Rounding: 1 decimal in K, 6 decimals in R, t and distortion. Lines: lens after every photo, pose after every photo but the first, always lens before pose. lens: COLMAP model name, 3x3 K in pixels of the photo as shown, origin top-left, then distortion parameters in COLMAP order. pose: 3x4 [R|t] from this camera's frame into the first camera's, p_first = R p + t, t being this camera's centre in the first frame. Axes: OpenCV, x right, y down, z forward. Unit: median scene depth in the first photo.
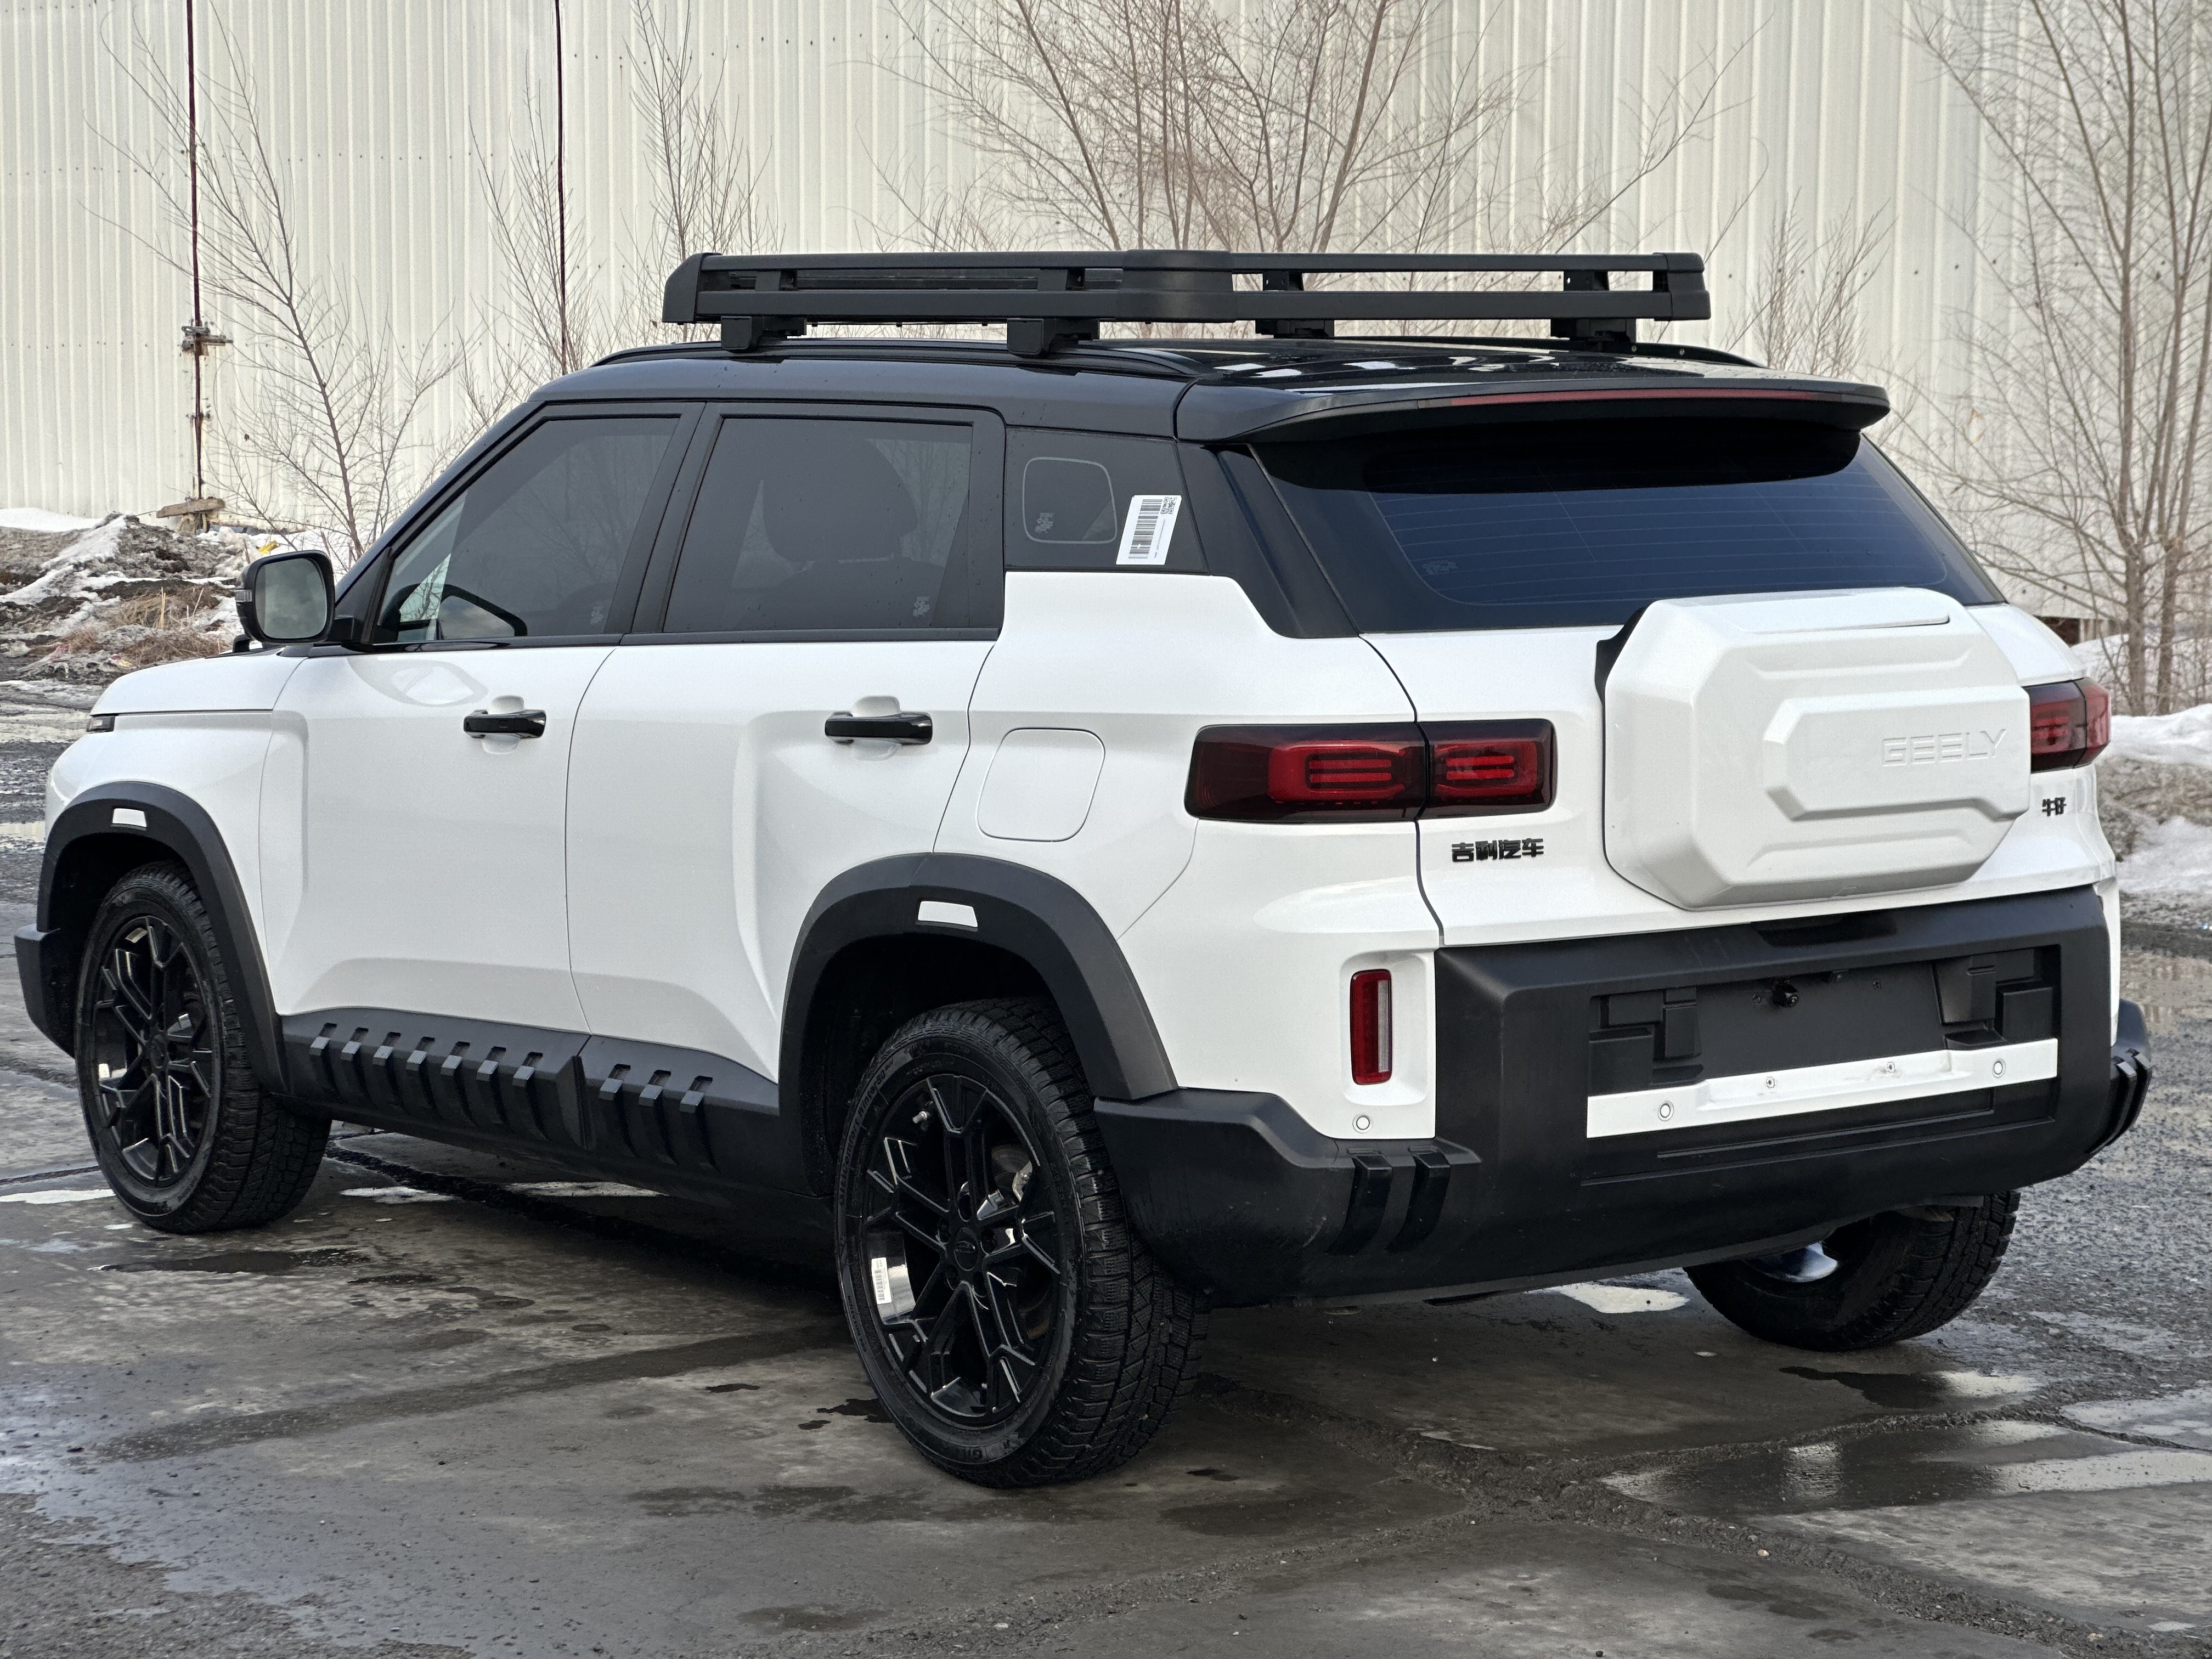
lens RADIAL K [[4926.4, 0, 1105.6], [0, 4926.4, 927.8], [0, 0, 1]] dist [0.548625, 0.082663]
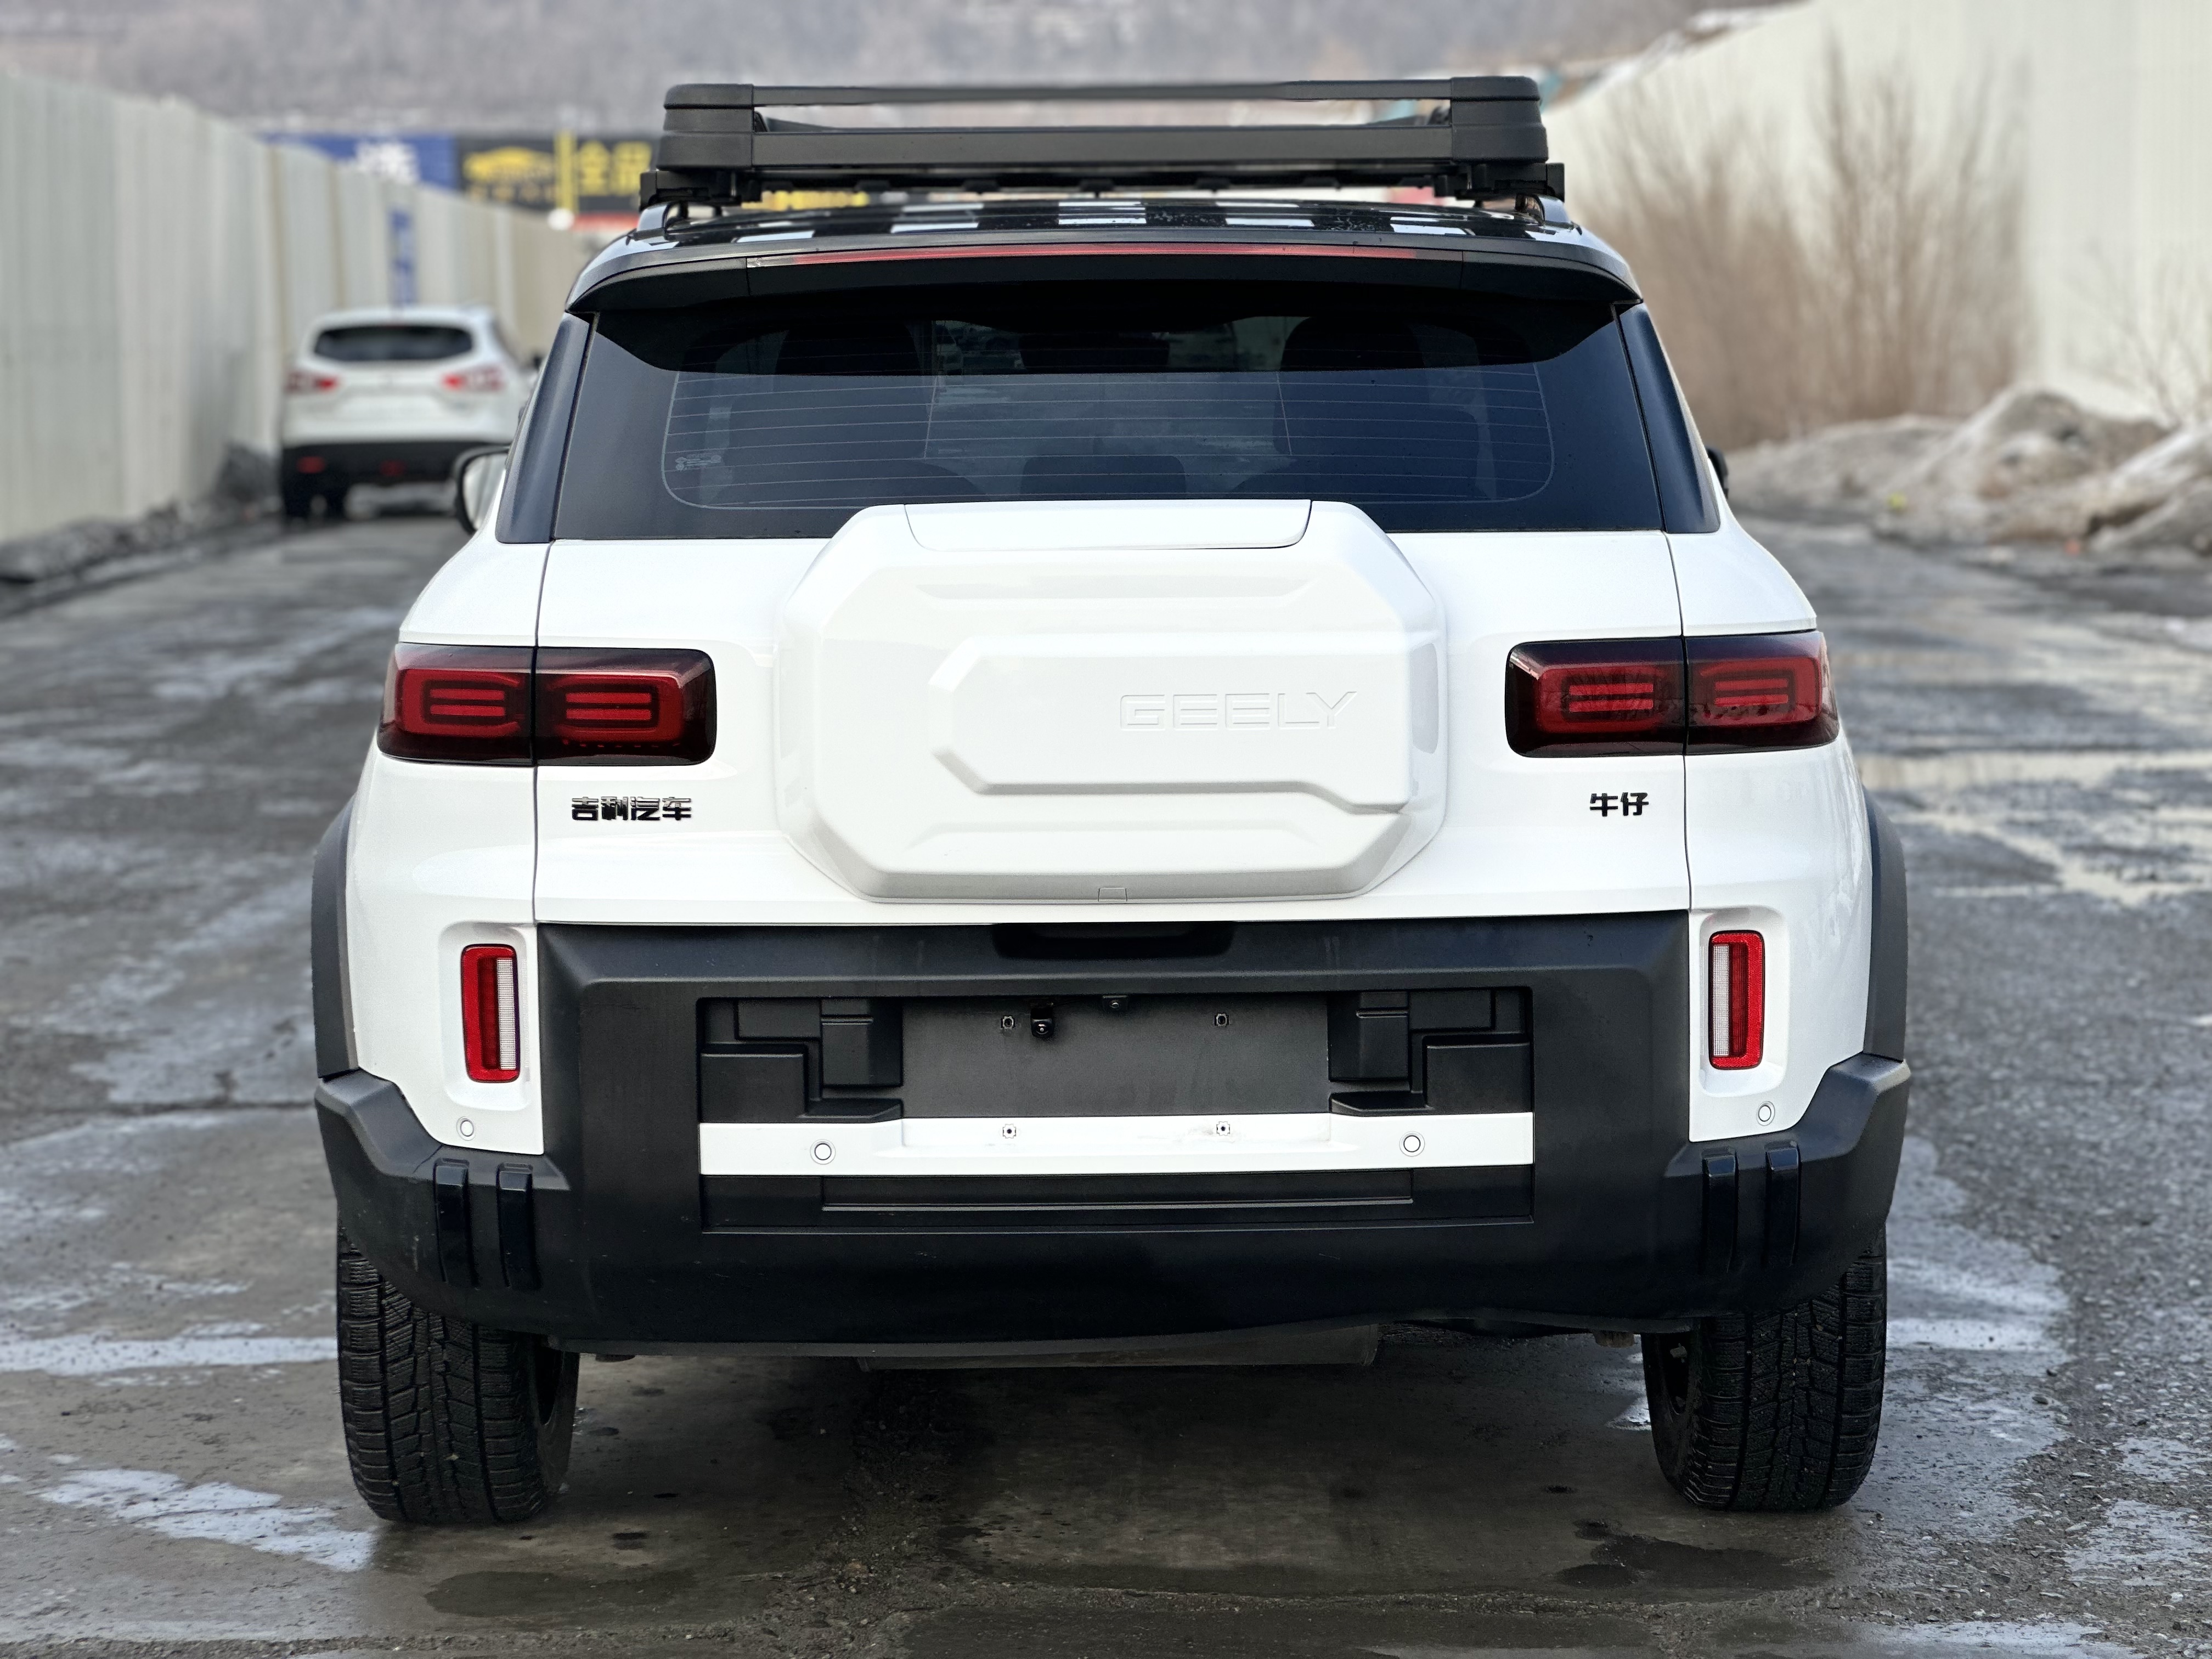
lens RADIAL K [[4911.5, 0, 1234.1], [0, 4911.5, 821.8], [0, 0, 1]] dist [-0.465216, 12.480636]
pose [[0.773230, 0.056926, -0.631566, 0.644247], [-0.060686, 0.998034, 0.015660, -0.031347], [0.631215, 0.026218, 0.775164, 0.431392]]
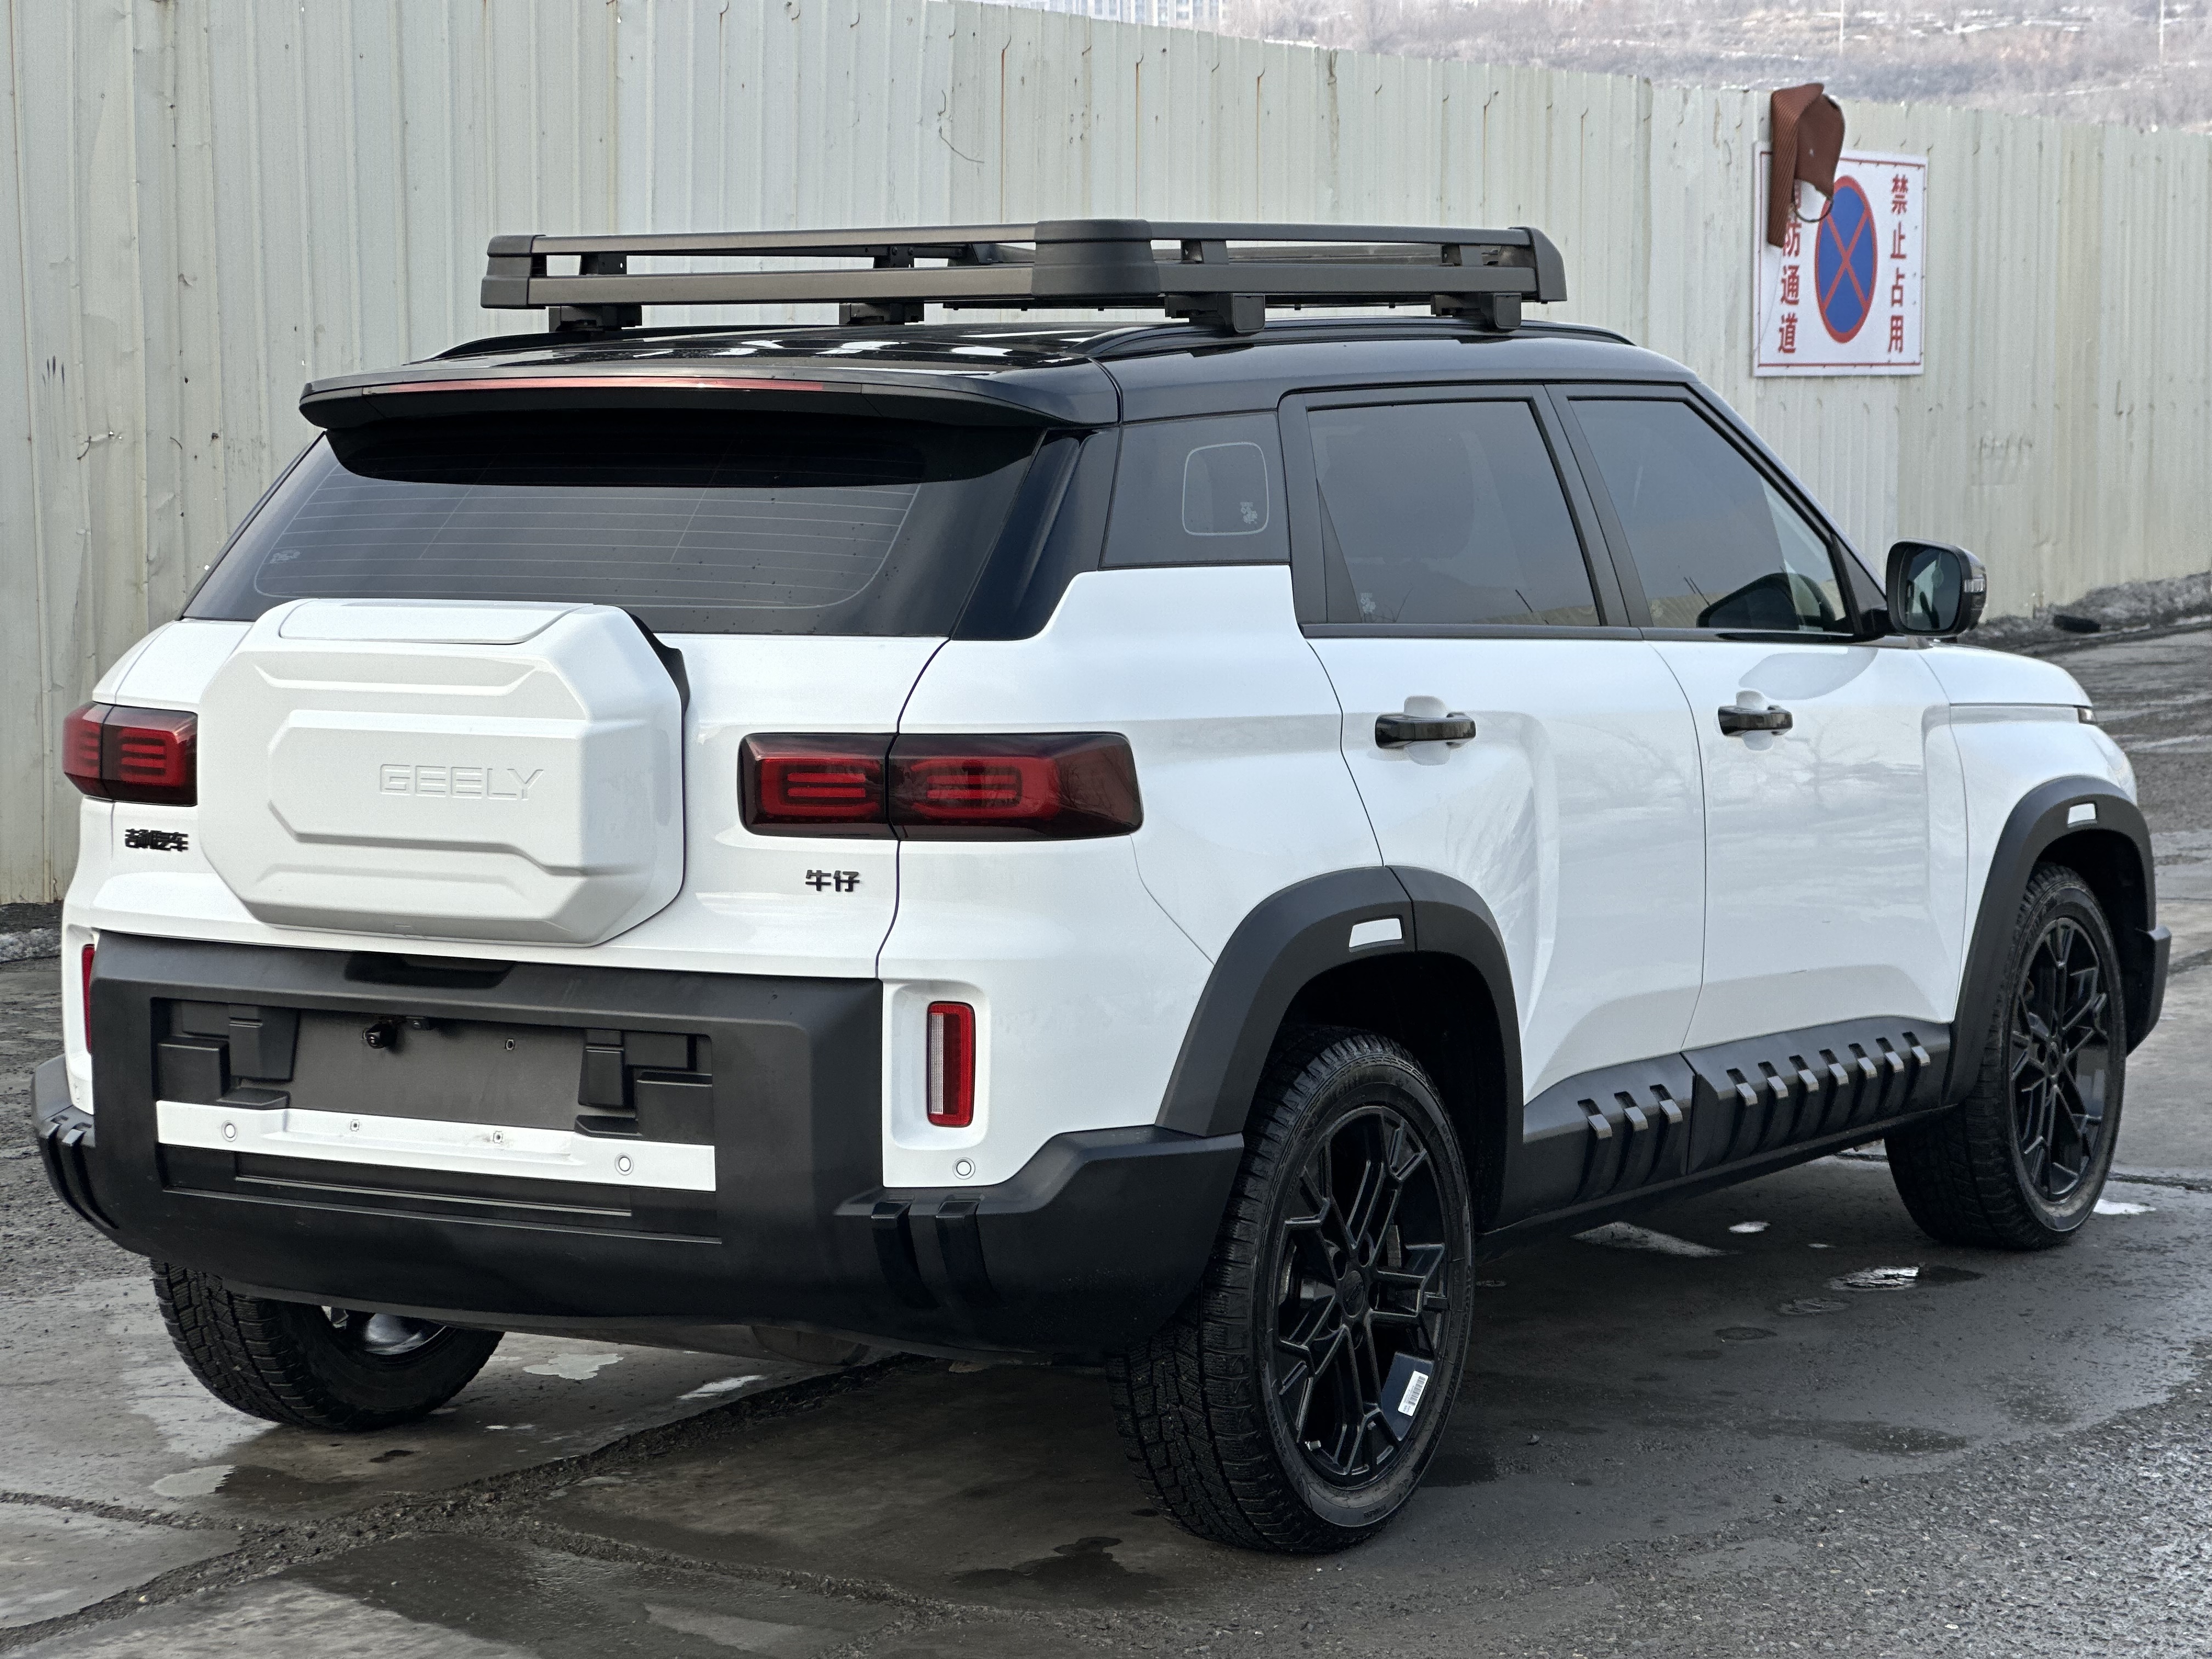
lens RADIAL K [[4911.5, 0, 1234.1], [0, 4911.5, 821.8], [0, 0, 1]] dist [-0.465216, 12.480636]
pose [[0.351774, 0.085548, -0.932168, 1.040306], [-0.098556, 0.993665, 0.053999, -0.090557], [0.930882, 0.072876, 0.357977, 0.826651]]
